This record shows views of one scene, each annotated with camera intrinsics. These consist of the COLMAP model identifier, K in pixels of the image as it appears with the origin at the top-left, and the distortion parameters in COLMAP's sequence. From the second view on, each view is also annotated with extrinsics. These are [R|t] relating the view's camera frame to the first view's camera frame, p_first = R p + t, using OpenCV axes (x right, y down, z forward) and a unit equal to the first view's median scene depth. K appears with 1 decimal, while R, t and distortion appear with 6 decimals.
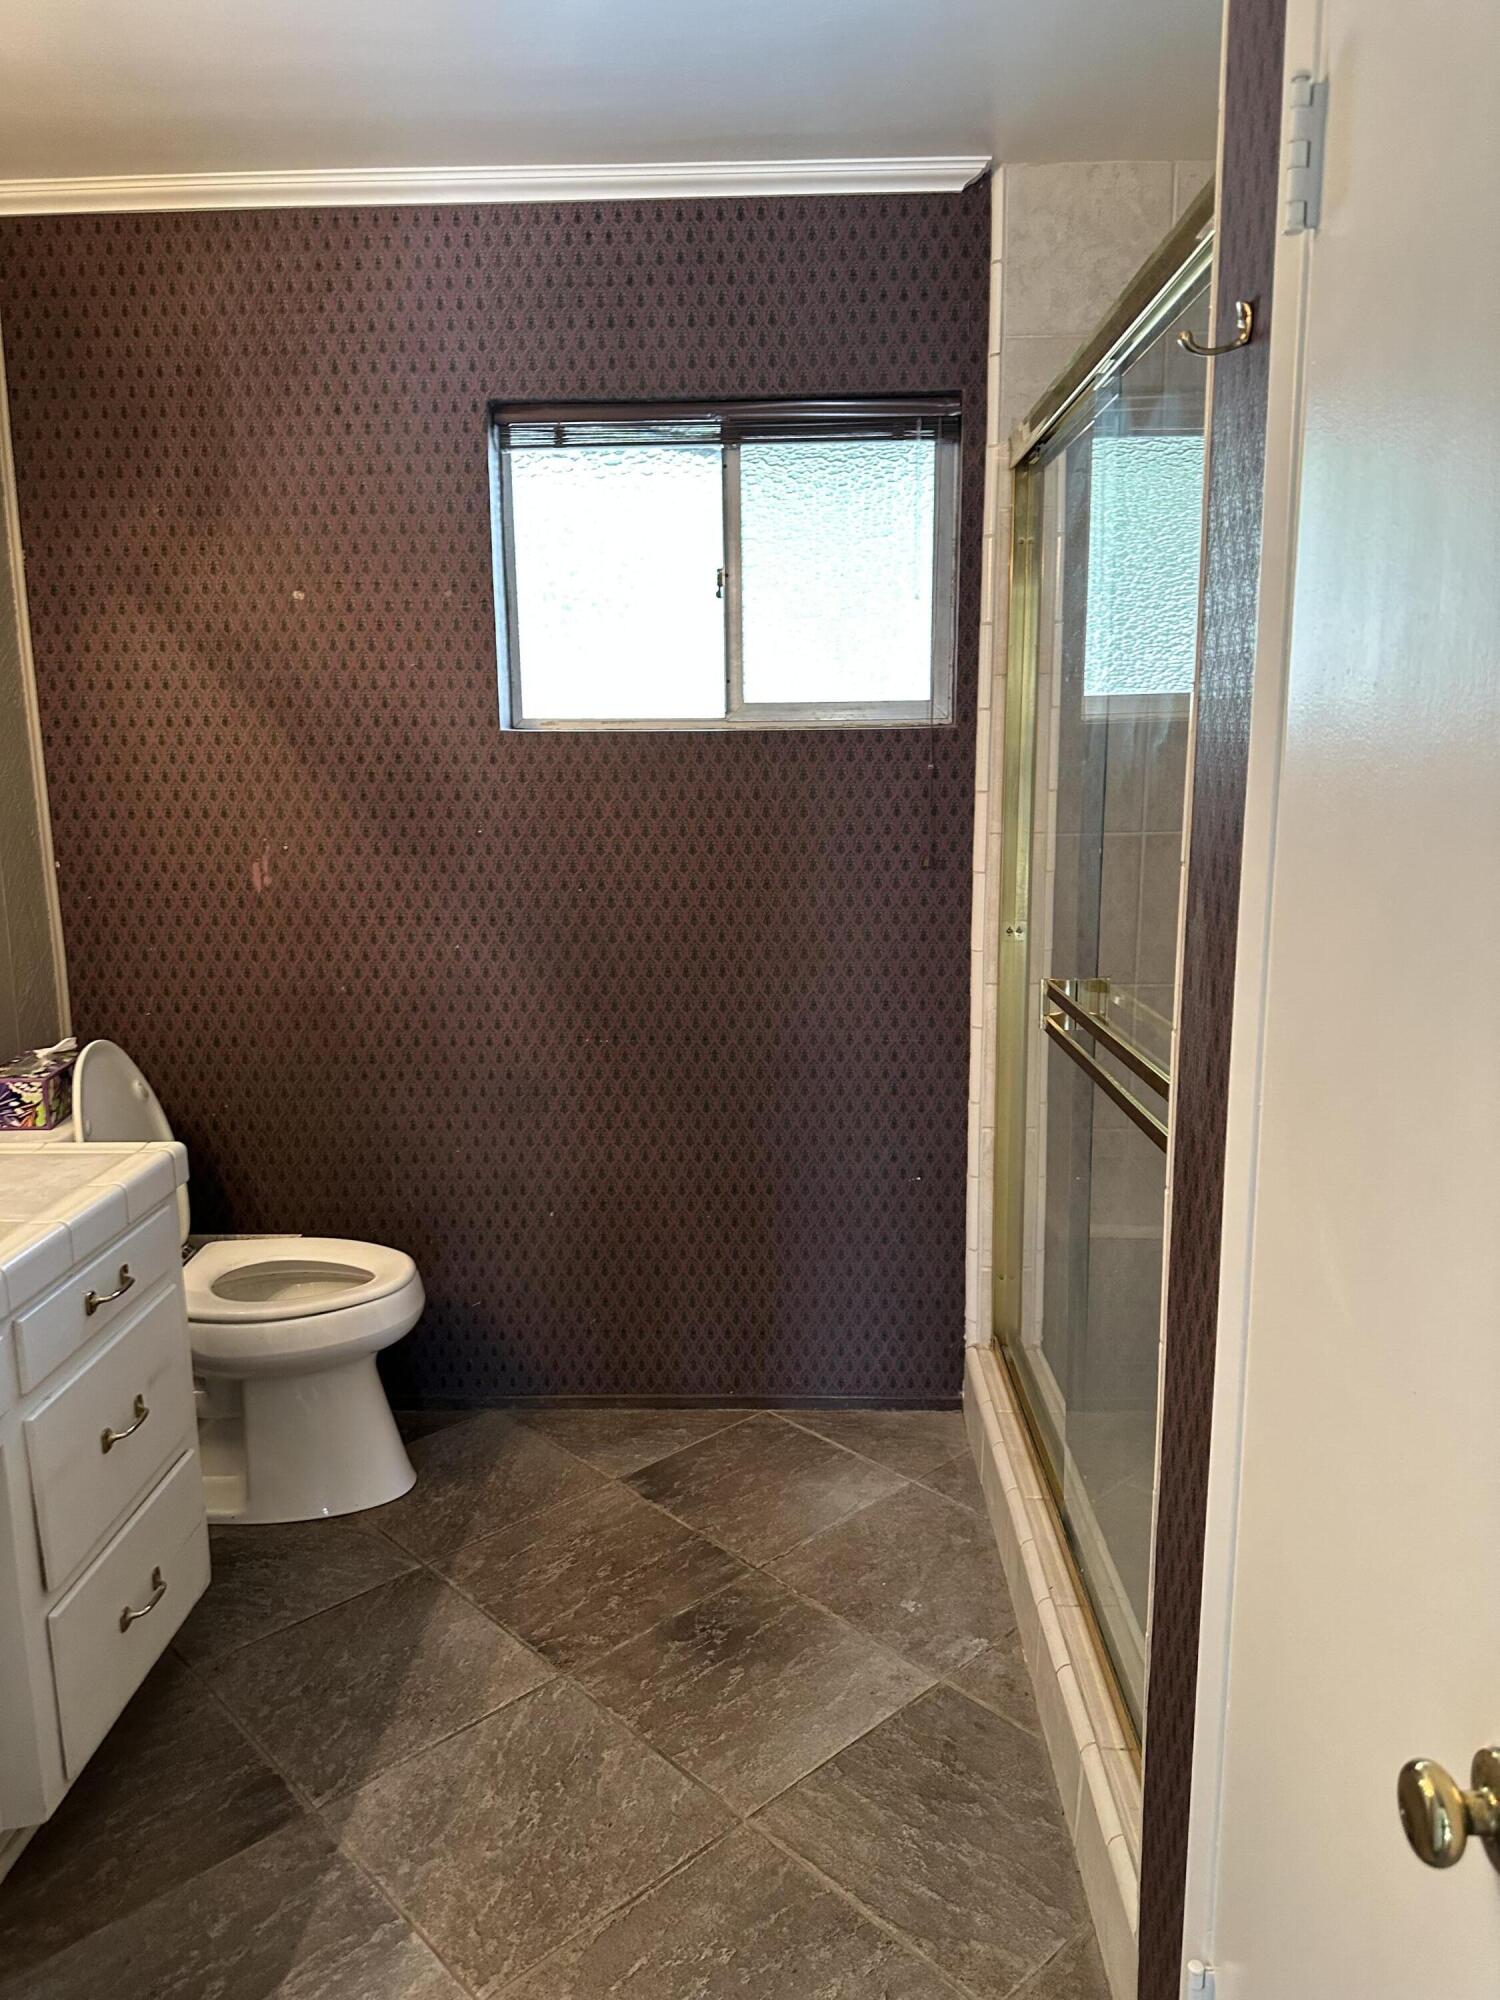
lens RADIAL K [[1408.3, 0, 758.9], [0, 1408.3, 1009.7], [0, 0, 1]] dist [0.031326, -0.046277]
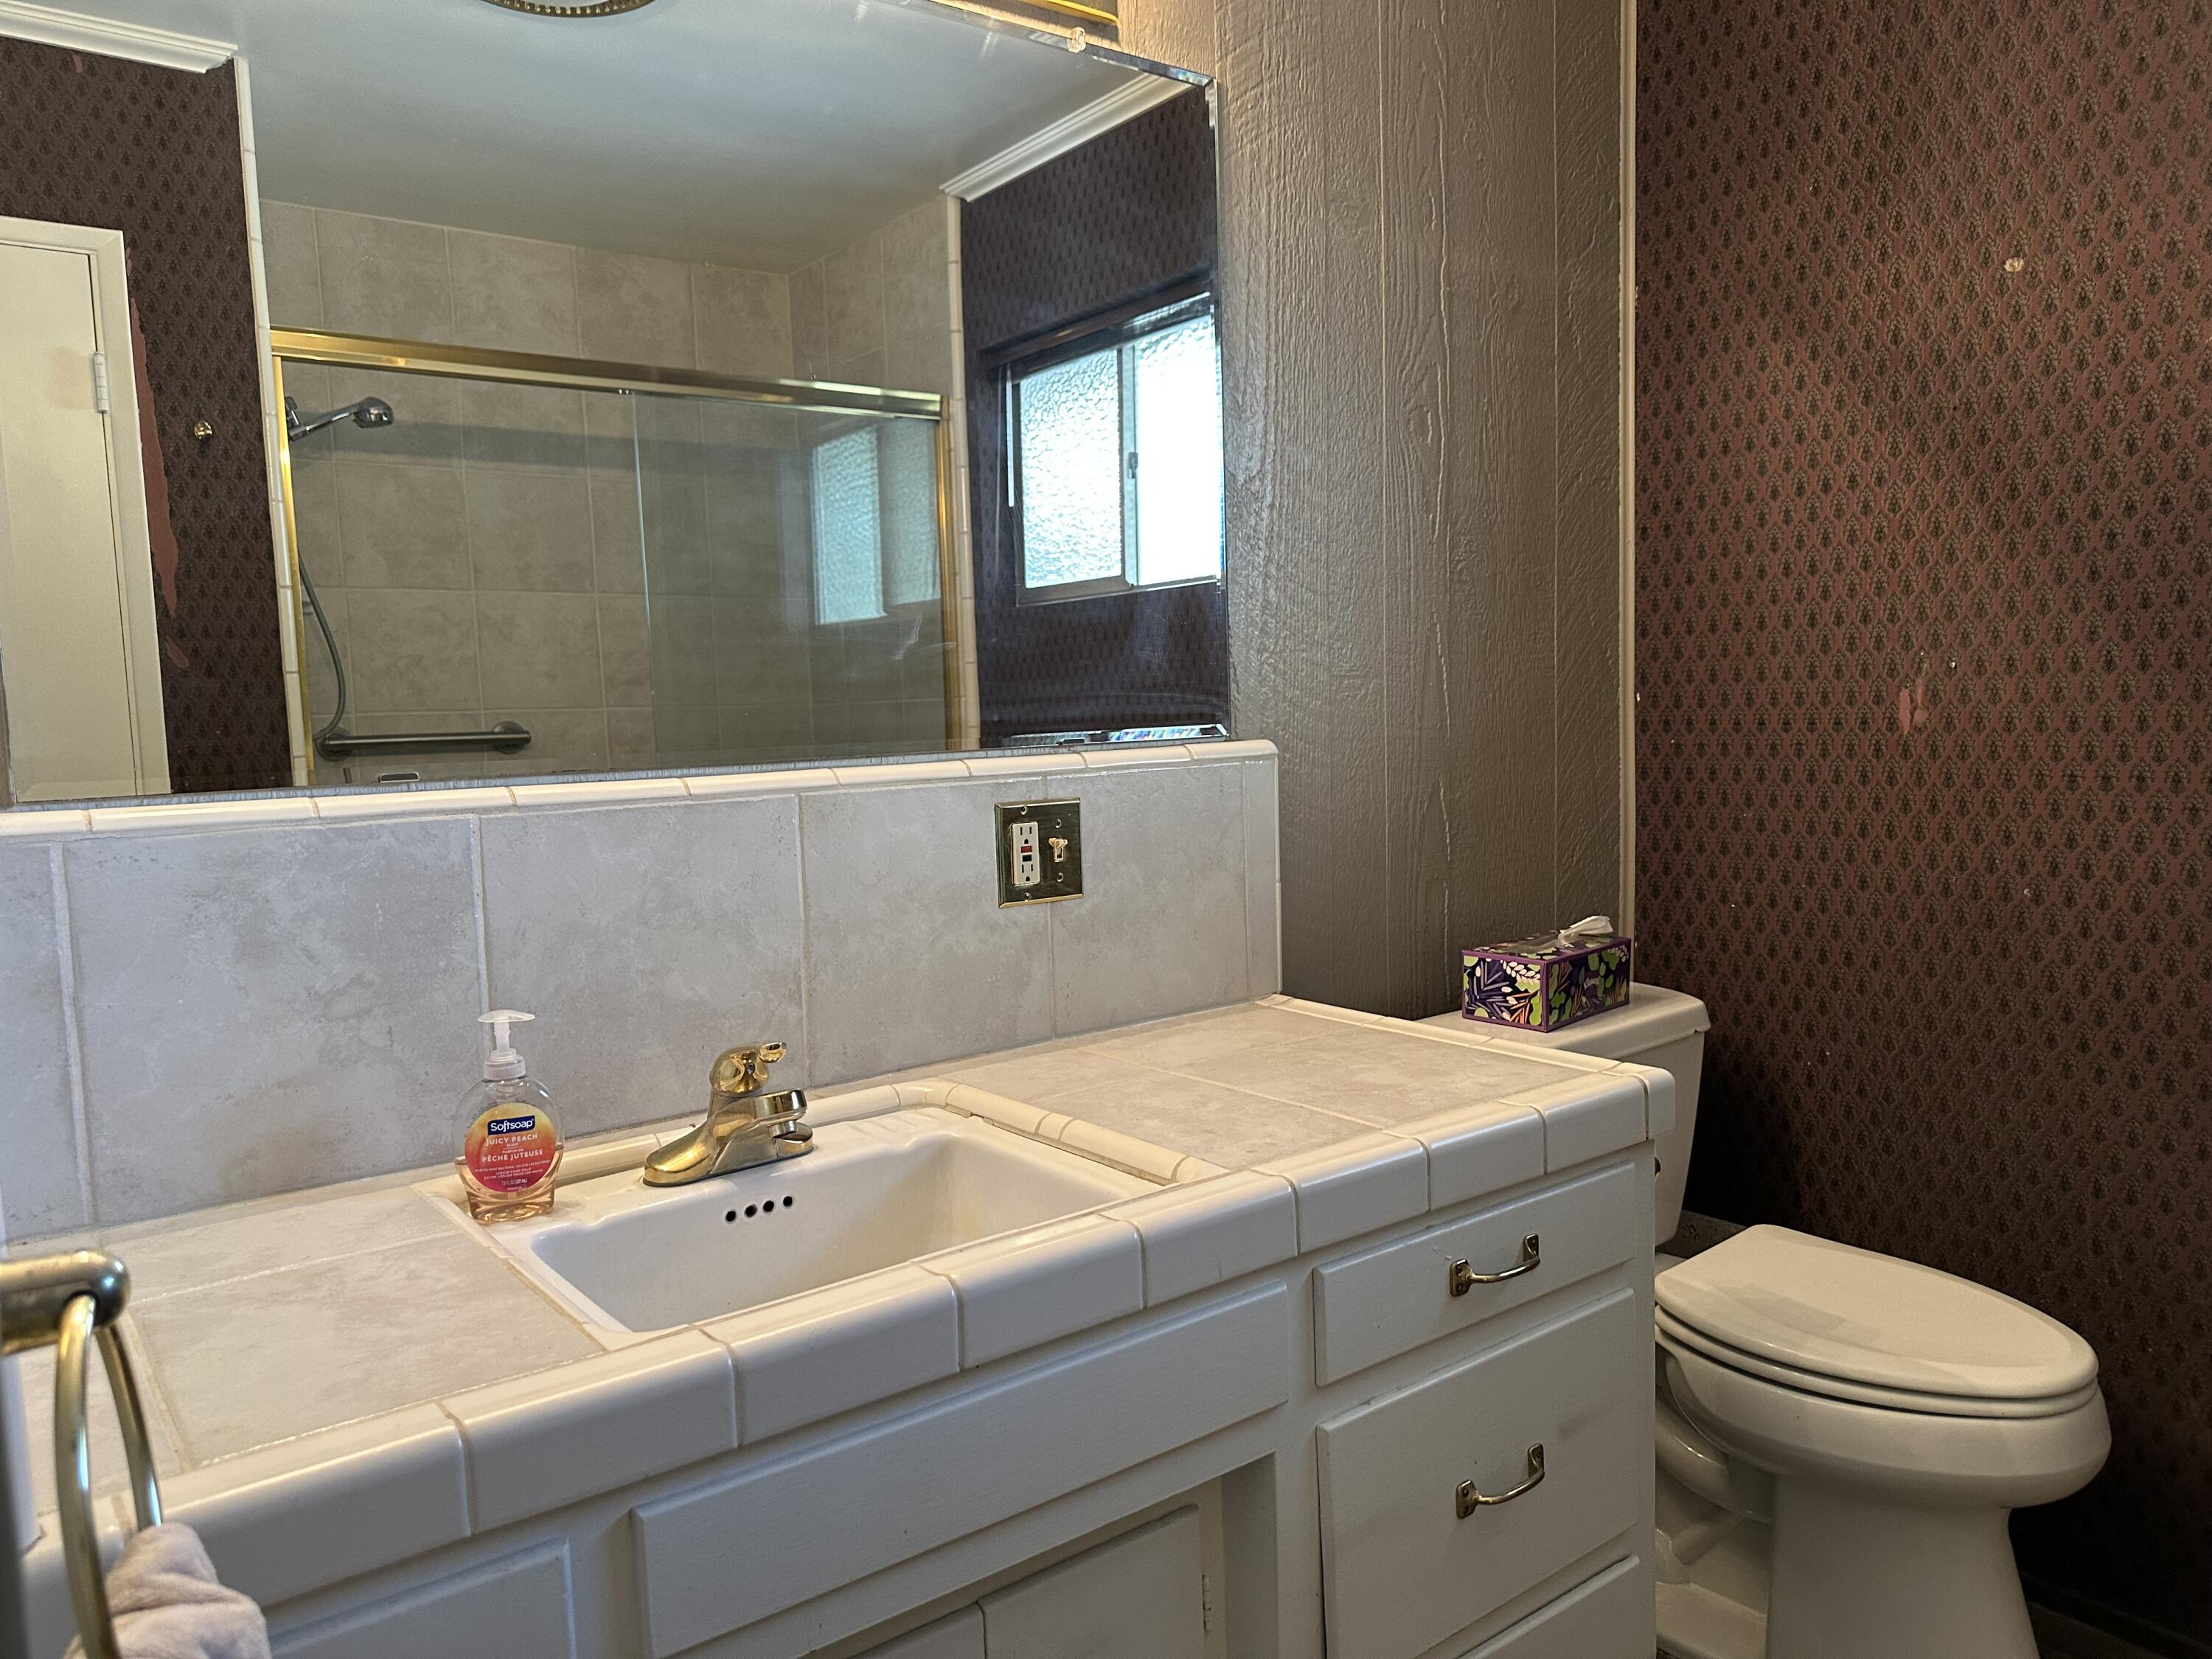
lens RADIAL K [[1557.6, 0, 1128.6], [0, 1557.6, 841.3], [0, 0, 1]] dist [0.031326, -0.046277]
pose [[0.632889, 0.062042, -0.771753, -0.018550], [-0.128311, 0.991405, -0.025524, 0.031250], [0.763537, 0.115179, 0.635410, 0.274143]]
